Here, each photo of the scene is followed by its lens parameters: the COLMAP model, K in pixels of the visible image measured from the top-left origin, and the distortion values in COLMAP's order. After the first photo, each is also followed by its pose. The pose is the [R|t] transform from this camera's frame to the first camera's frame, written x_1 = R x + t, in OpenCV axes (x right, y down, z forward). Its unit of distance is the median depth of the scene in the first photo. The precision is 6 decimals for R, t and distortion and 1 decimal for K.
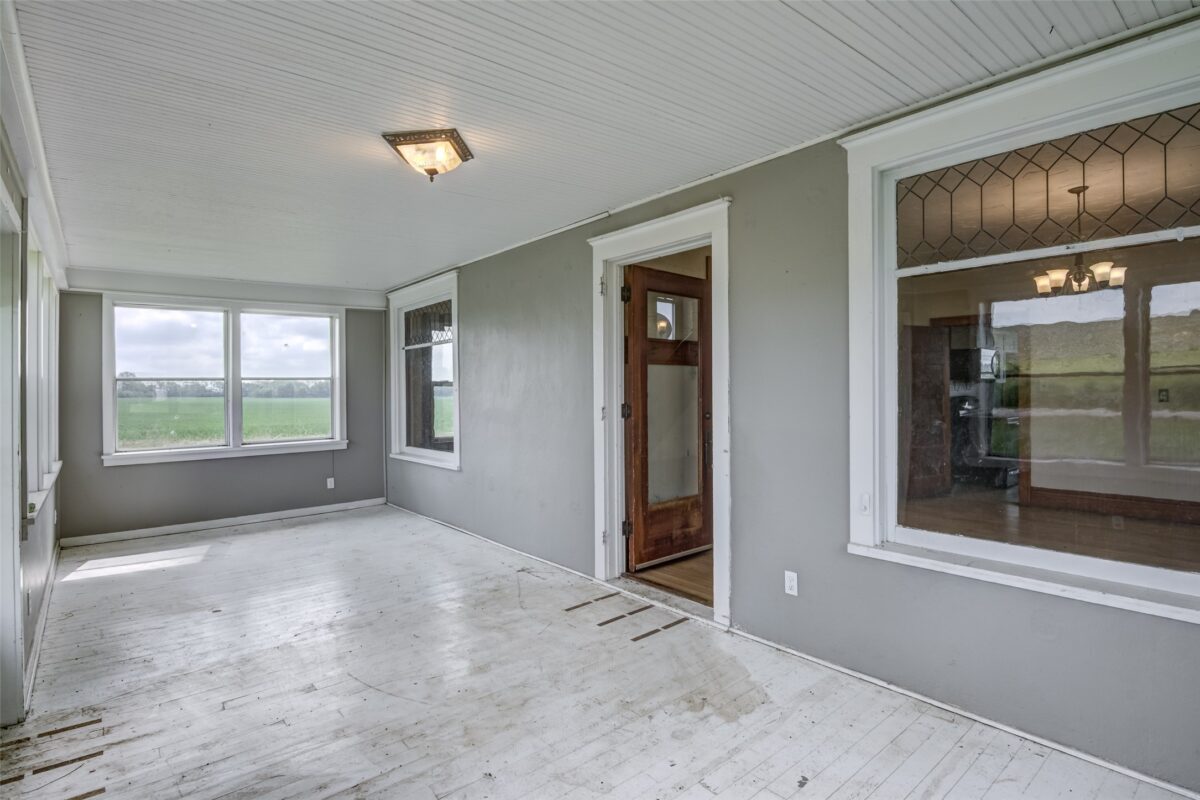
lens RADIAL K [[625.9, 0, 595.2], [0, 625.9, 393.7], [0, 0, 1]] dist [-0.014510, -0.002373]
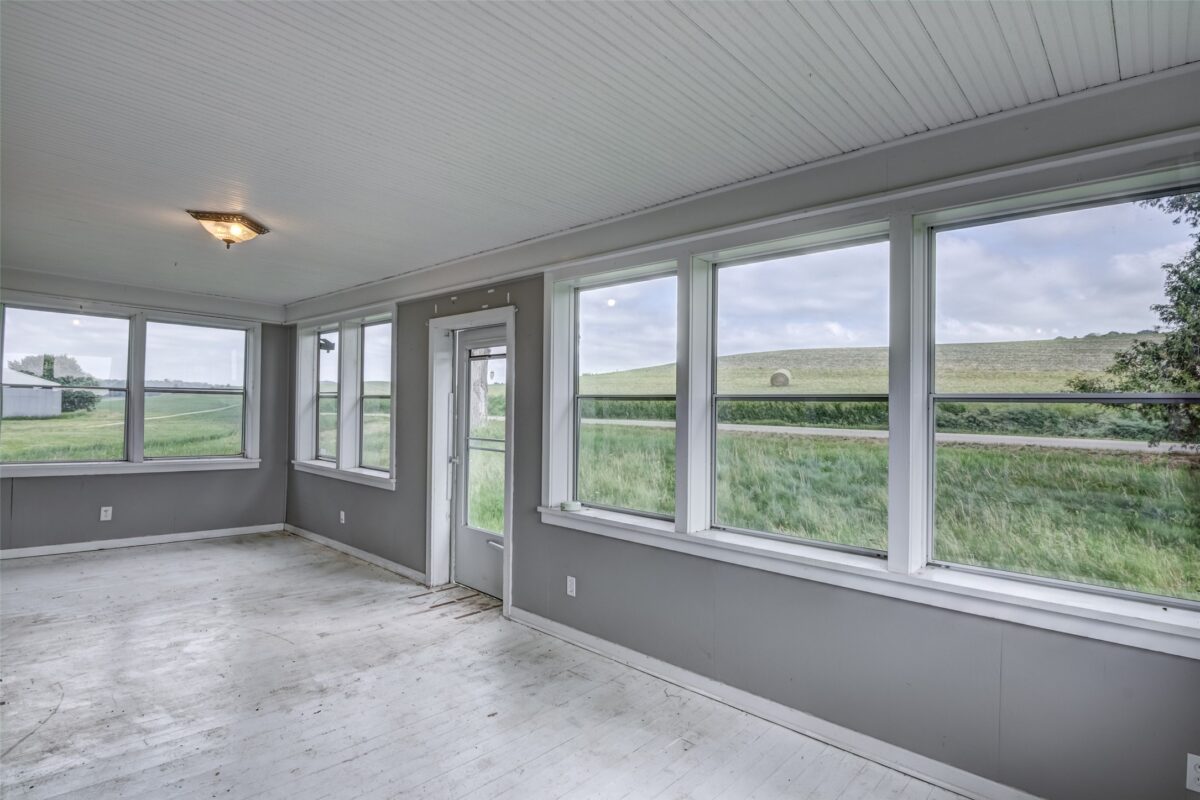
lens RADIAL K [[625.9, 0, 608.0], [0, 625.9, 398.2], [0, 0, 1]] dist [-0.014510, -0.002373]
pose [[-0.990418, -0.006074, -0.137972, -0.799980], [-0.006414, 0.999977, 0.002019, -0.037958], [0.137957, 0.002885, -0.990434, 2.191232]]
